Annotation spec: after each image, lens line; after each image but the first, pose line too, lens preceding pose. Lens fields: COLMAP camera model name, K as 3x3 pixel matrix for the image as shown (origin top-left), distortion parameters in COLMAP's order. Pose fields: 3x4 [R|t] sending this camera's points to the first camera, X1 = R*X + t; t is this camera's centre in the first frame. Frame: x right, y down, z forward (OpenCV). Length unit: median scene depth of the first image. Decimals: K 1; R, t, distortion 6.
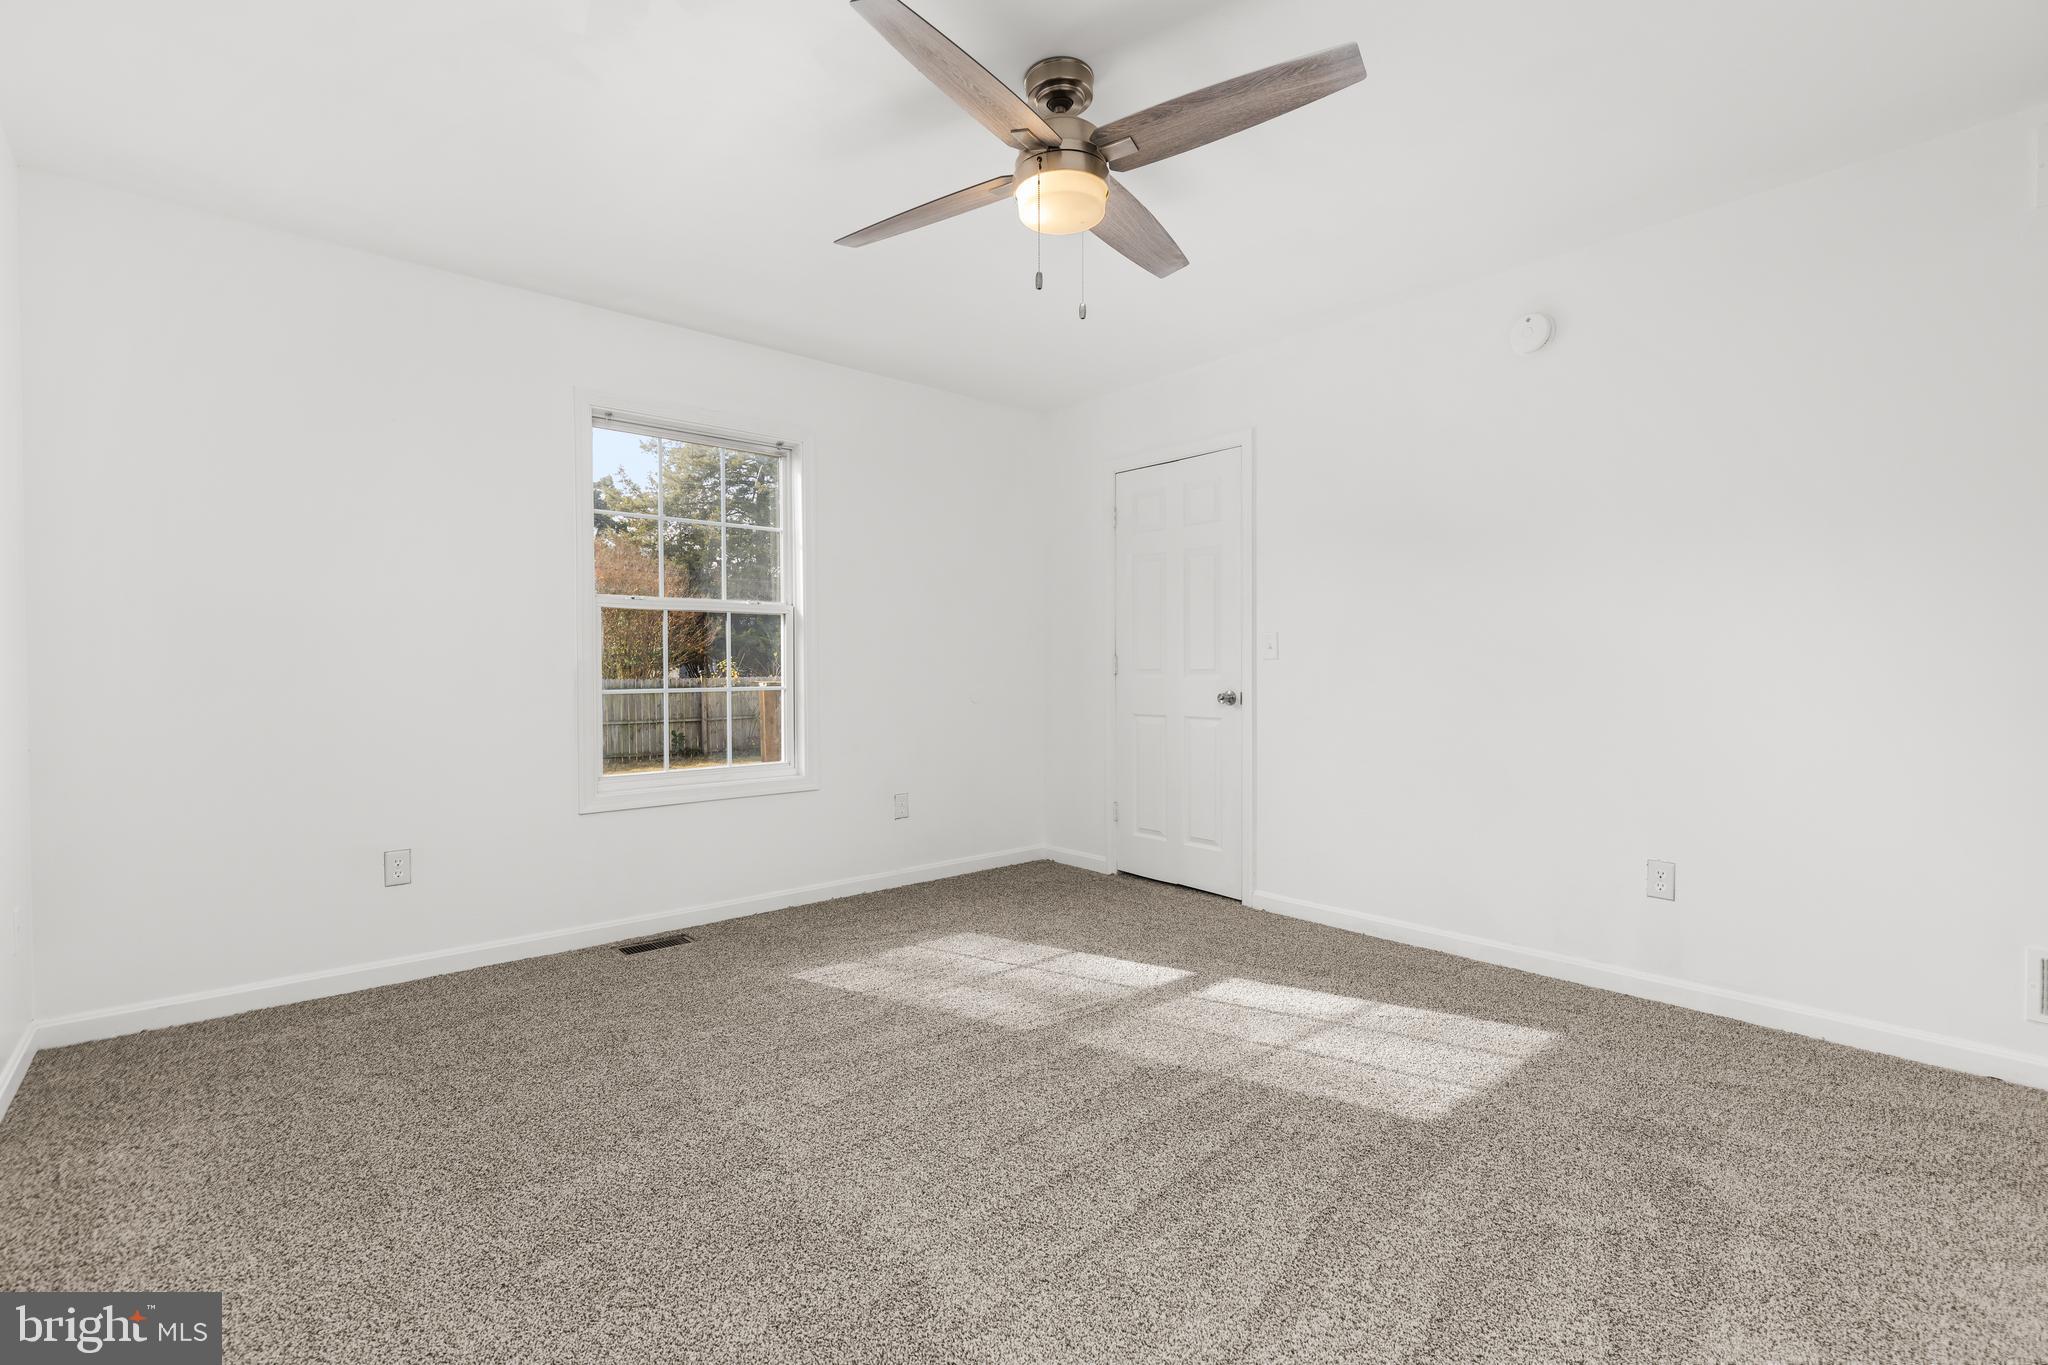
lens RADIAL K [[929.9, 0, 1022.5], [0, 929.9, 667.8], [0, 0, 1]] dist [0.002443, 0.000712]
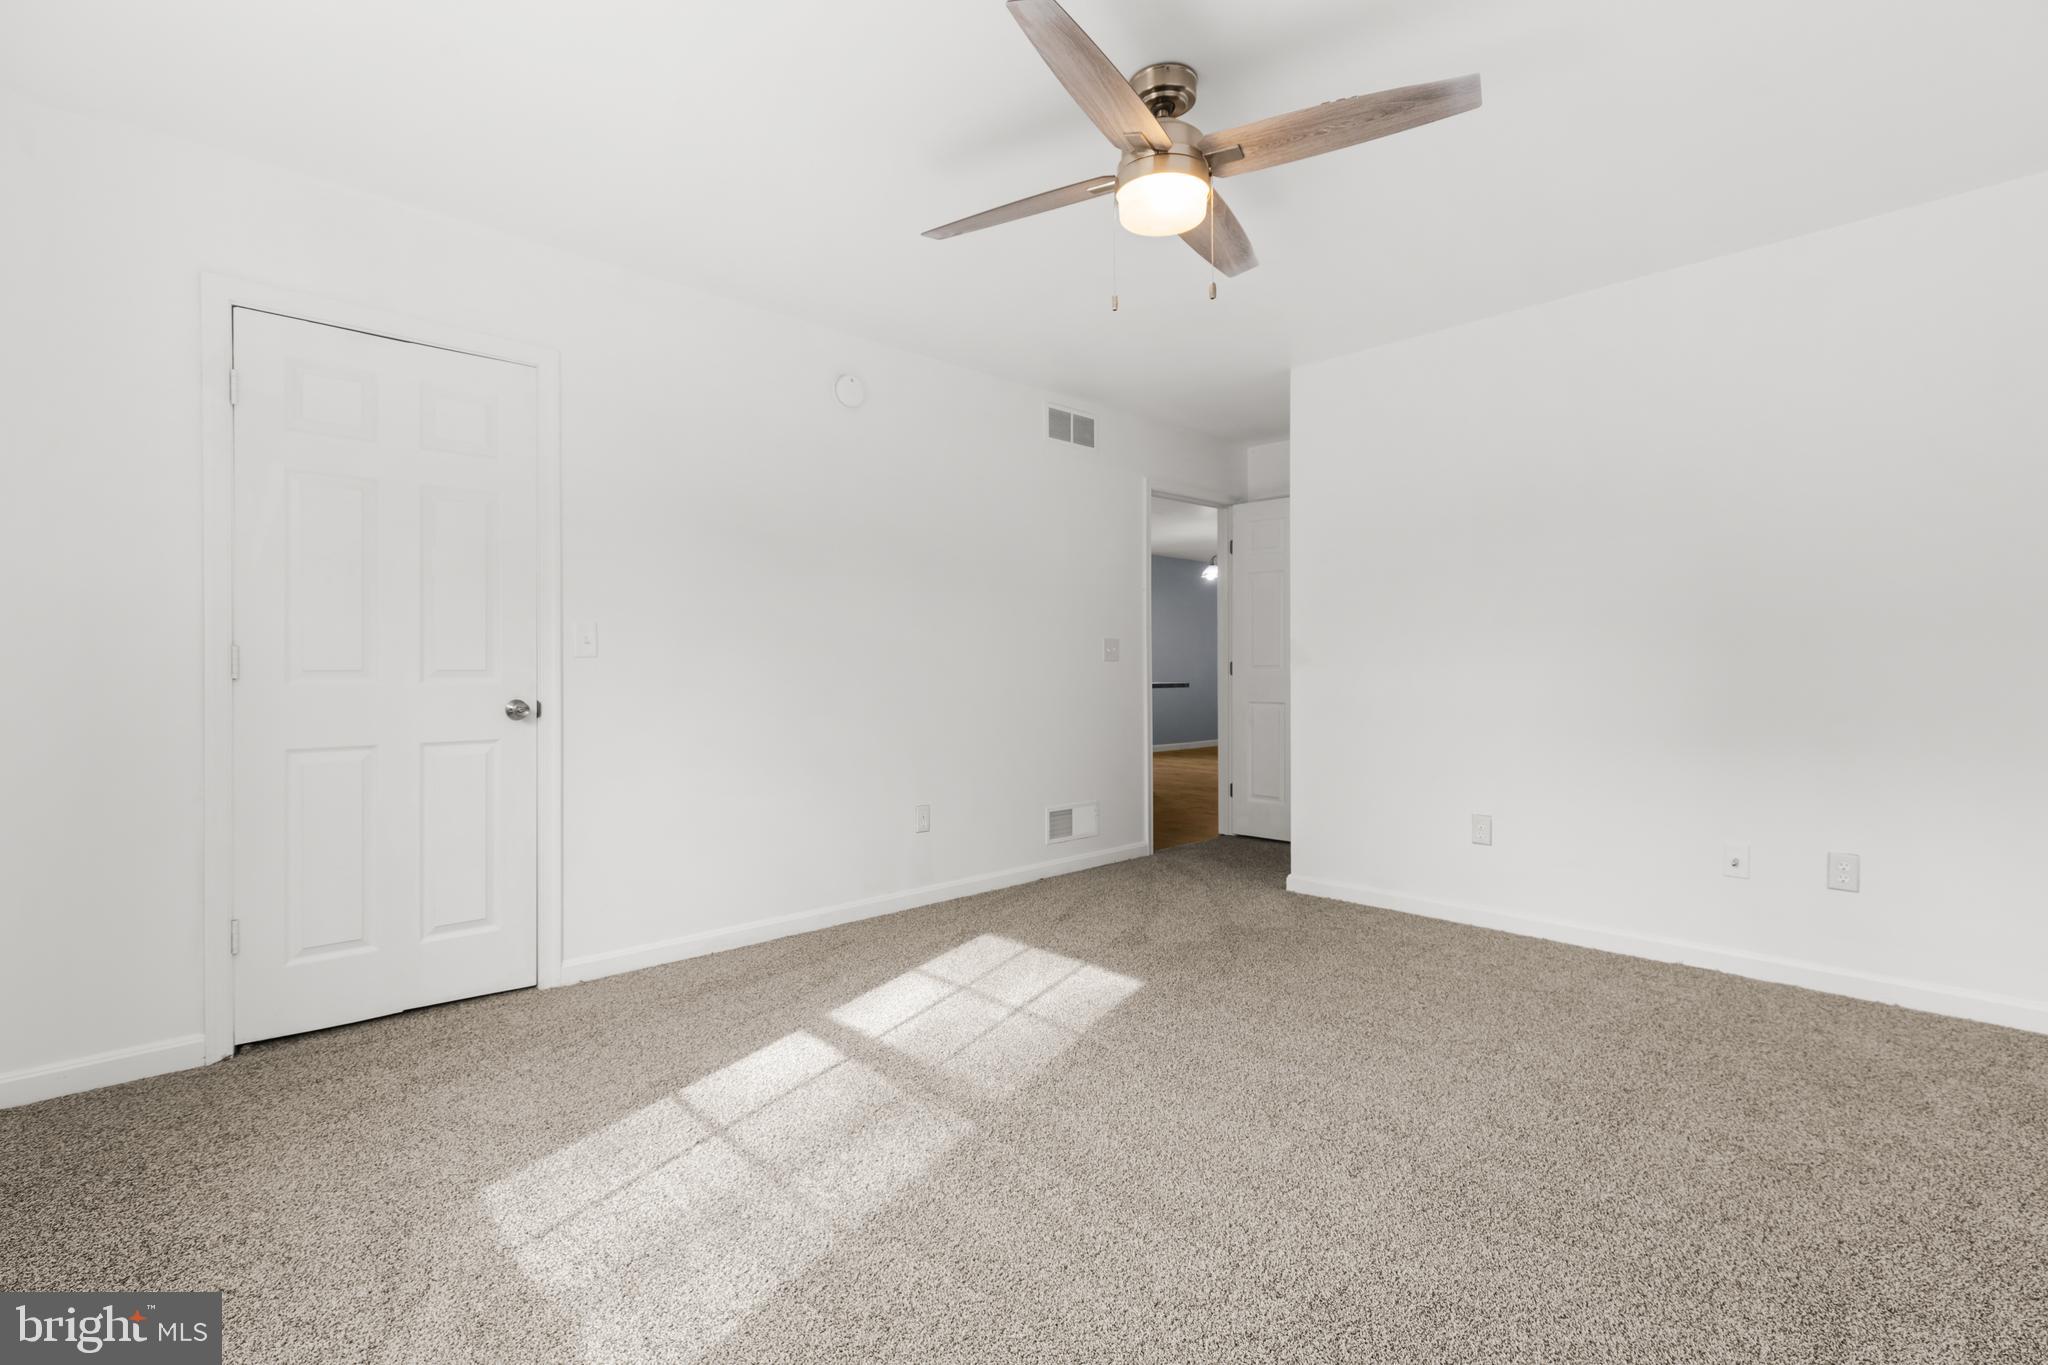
lens RADIAL K [[929.9, 0, 1022.5], [0, 929.9, 667.8], [0, 0, 1]] dist [0.002443, 0.000712]
pose [[-0.033651, -0.000429, 0.999434, -0.603079], [0.004516, 0.999990, 0.000581, 0.001576], [-0.999423, 0.004533, -0.033648, 0.755472]]
